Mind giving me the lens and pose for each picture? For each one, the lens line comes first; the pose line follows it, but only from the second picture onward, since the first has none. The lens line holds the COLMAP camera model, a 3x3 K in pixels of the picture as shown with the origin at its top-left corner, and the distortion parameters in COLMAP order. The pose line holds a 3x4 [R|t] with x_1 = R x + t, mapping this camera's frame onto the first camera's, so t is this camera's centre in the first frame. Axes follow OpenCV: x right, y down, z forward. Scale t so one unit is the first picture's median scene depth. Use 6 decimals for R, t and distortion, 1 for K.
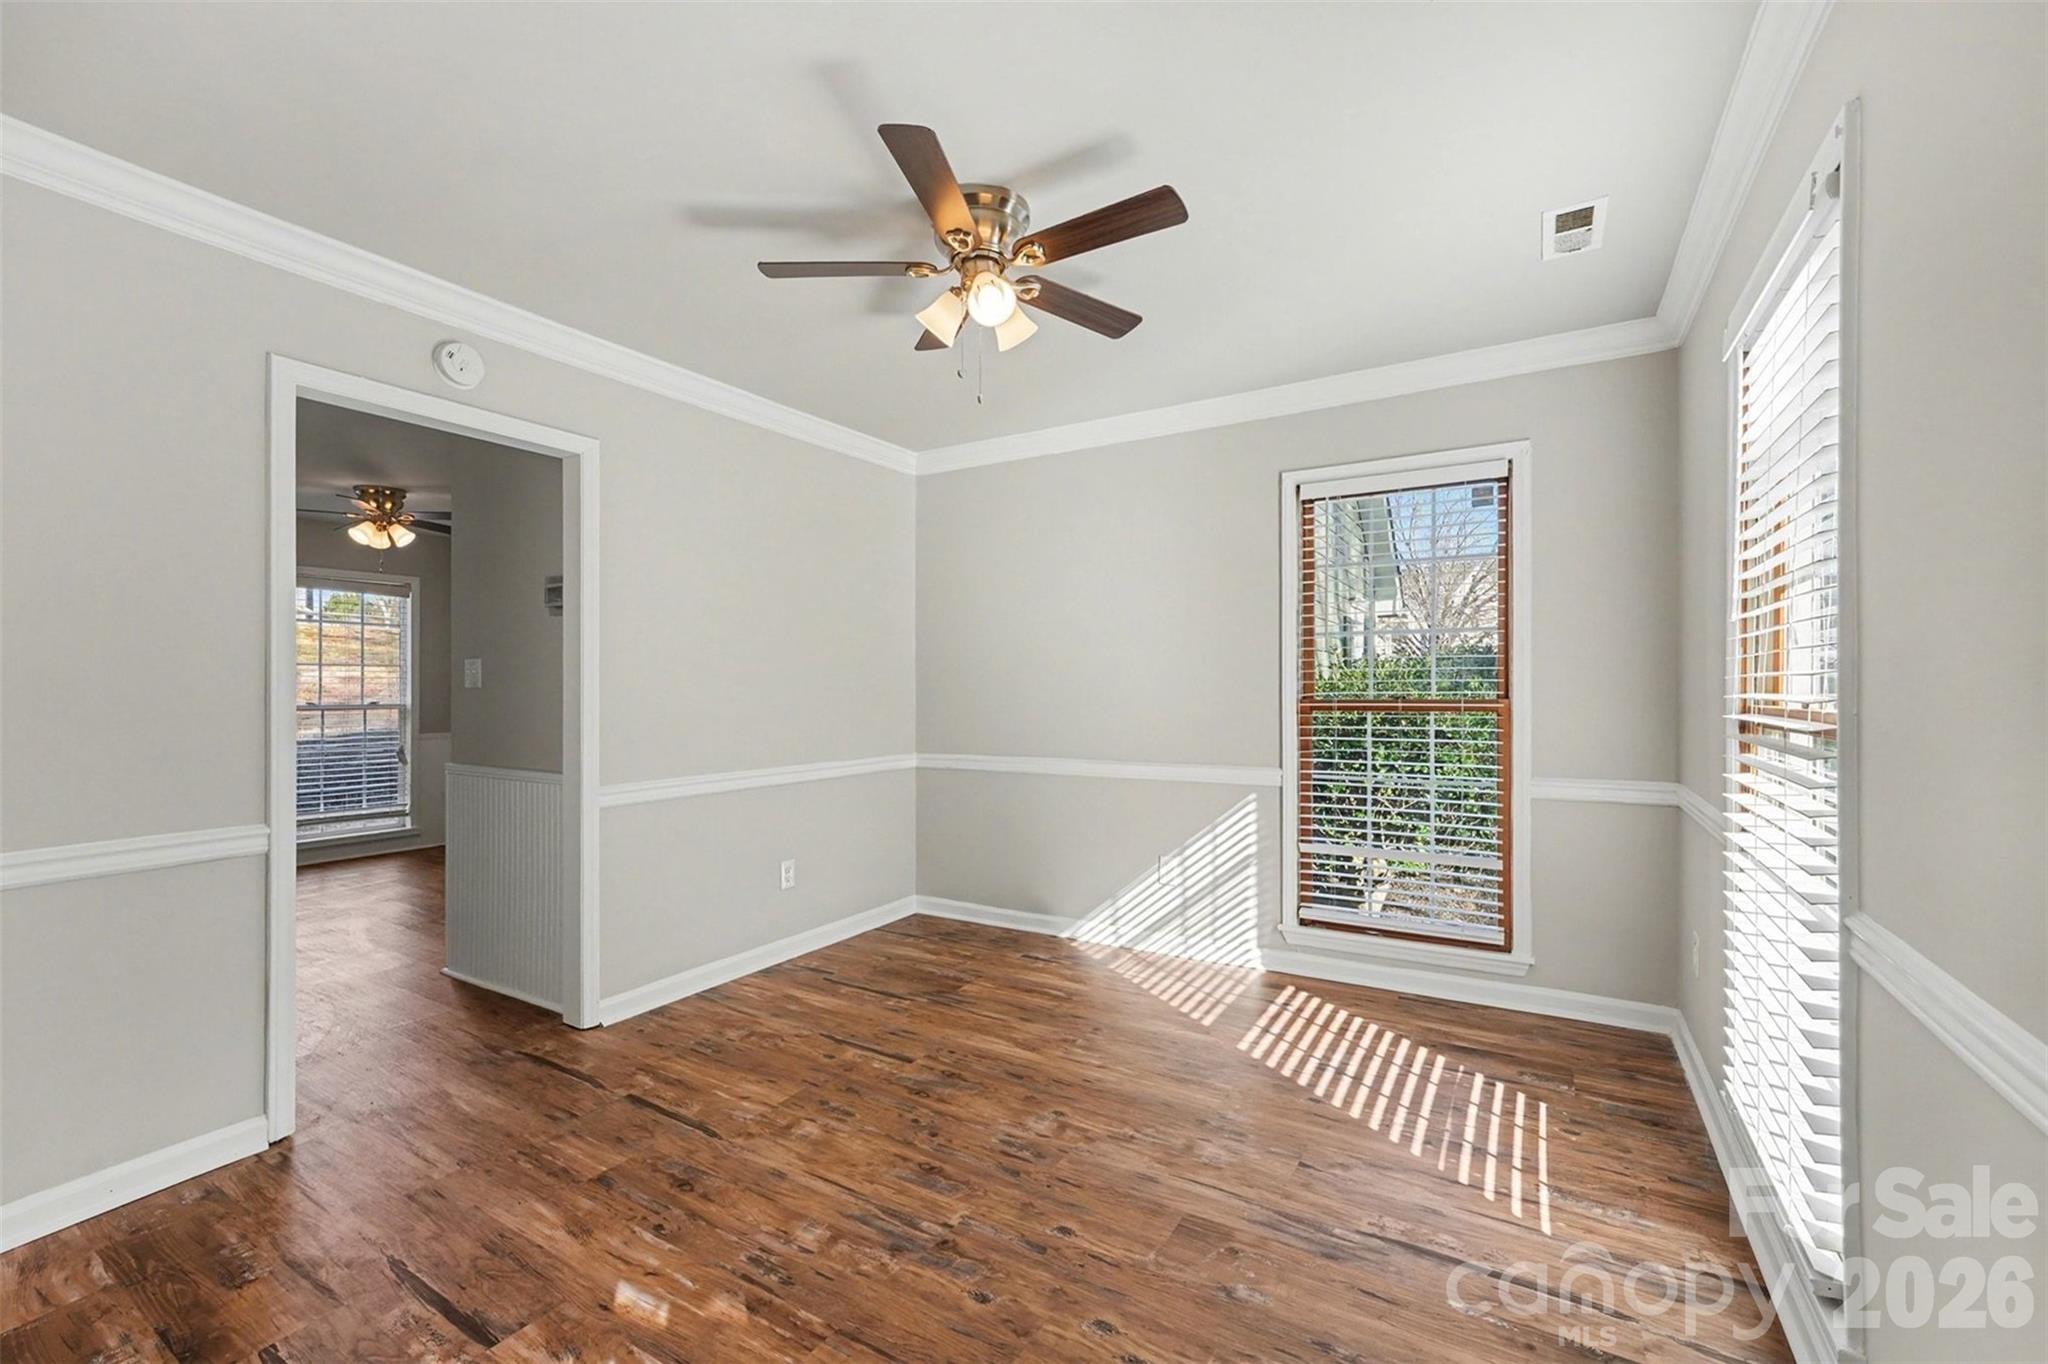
lens RADIAL K [[855.9, 0, 1045.3], [0, 855.9, 667.9], [0, 0, 1]] dist [0.025587, 0.000092]
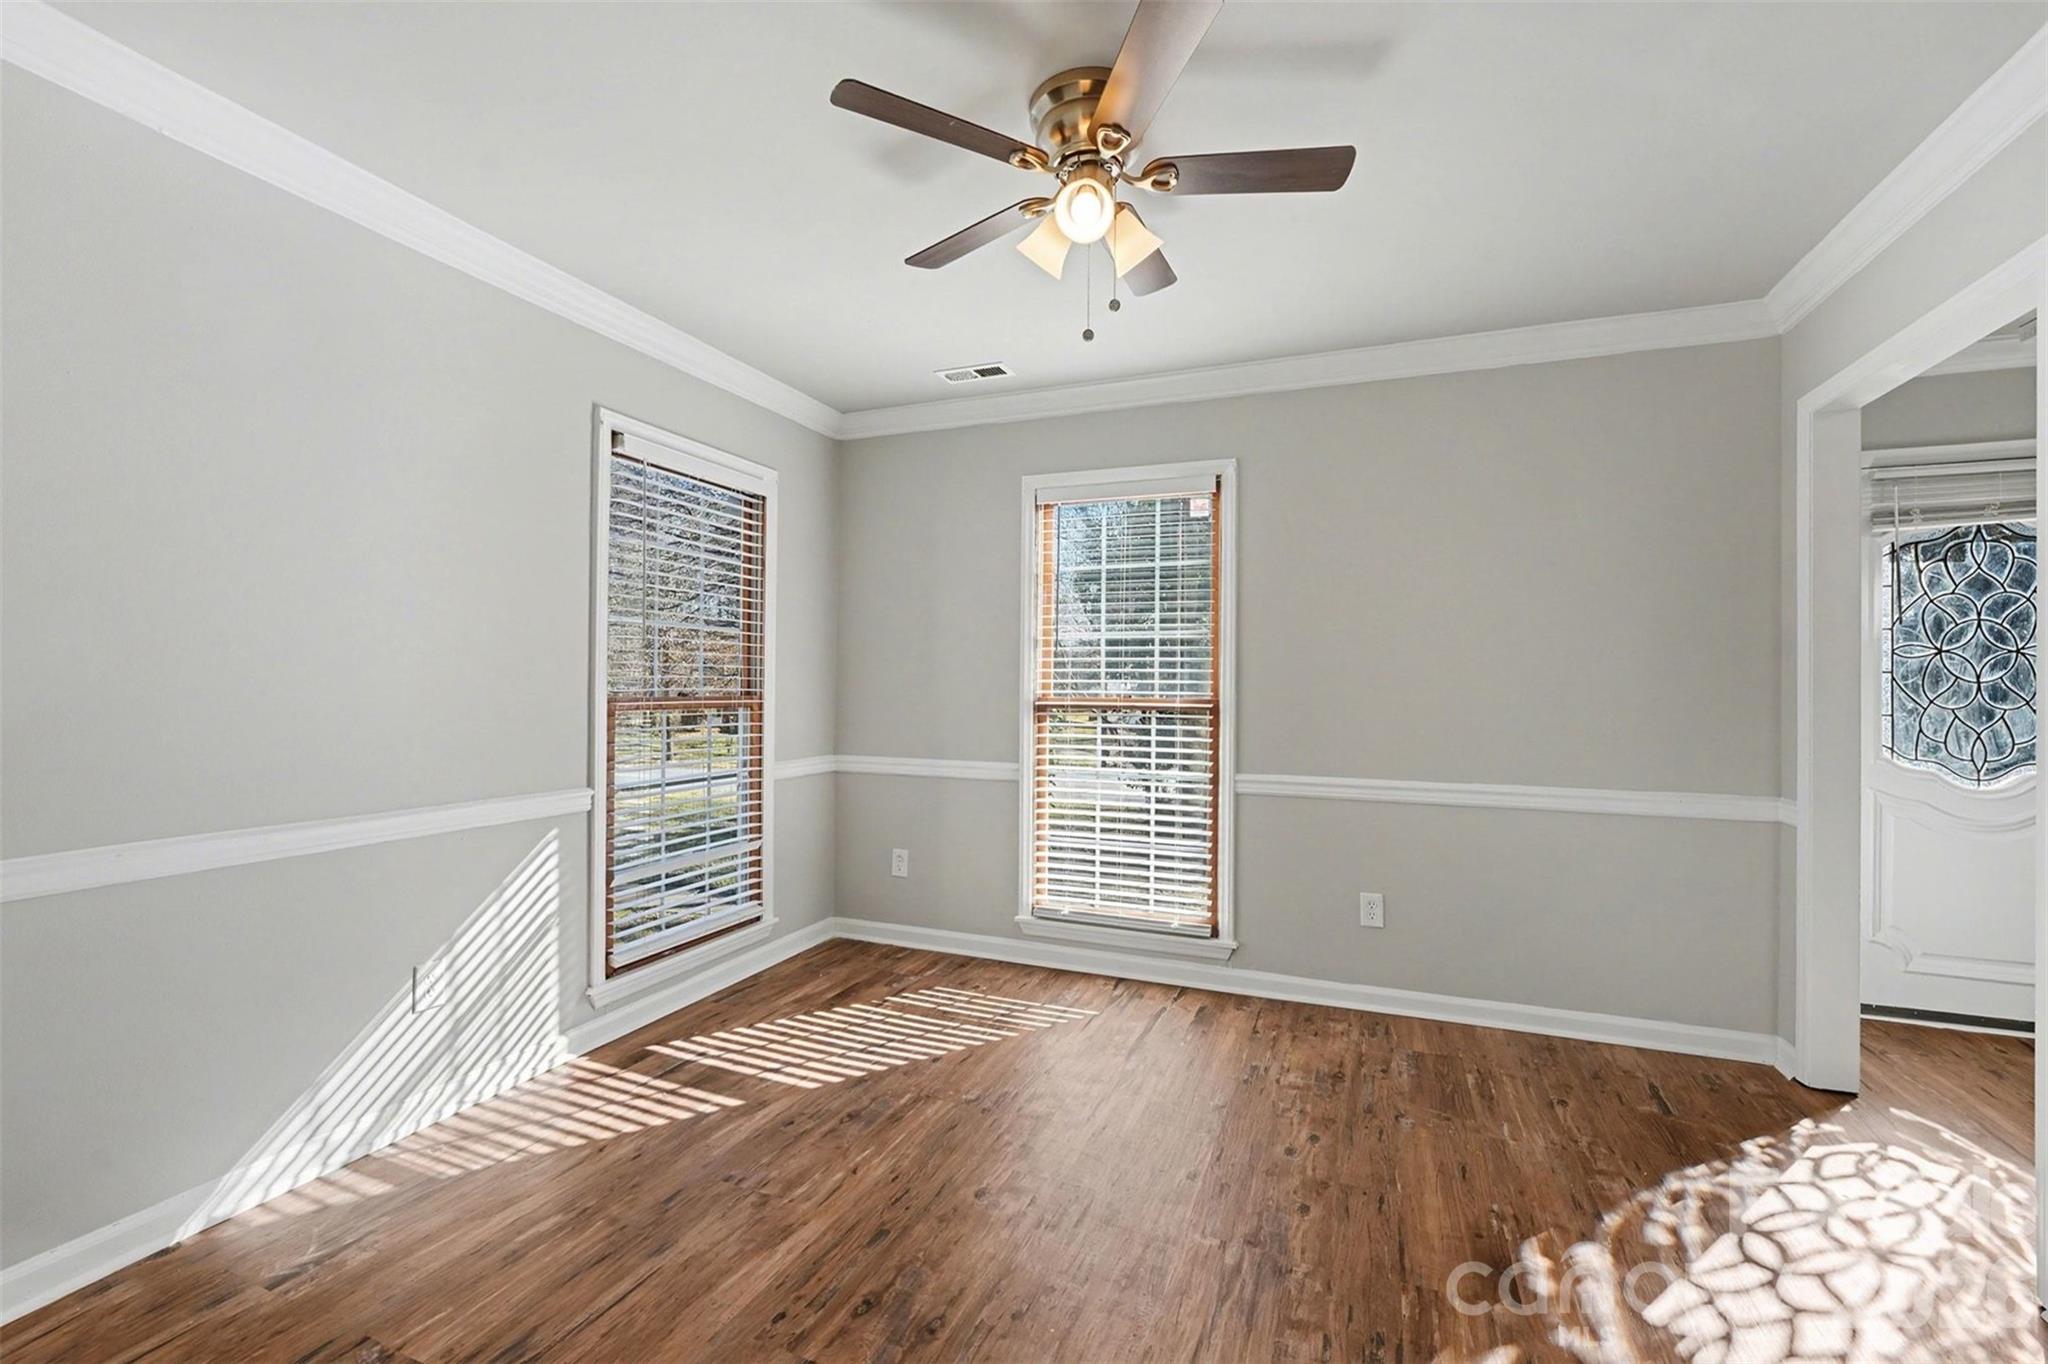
lens RADIAL K [[838.0, 0, 1037.5], [0, 838.0, 679.8], [0, 0, 1]] dist [-0.023604, 0.000206]
pose [[-0.140185, 0.010802, 0.990066, -0.650224], [-0.028528, 0.999481, -0.014944, 0.023262], [-0.989714, -0.030340, -0.139804, 0.878796]]
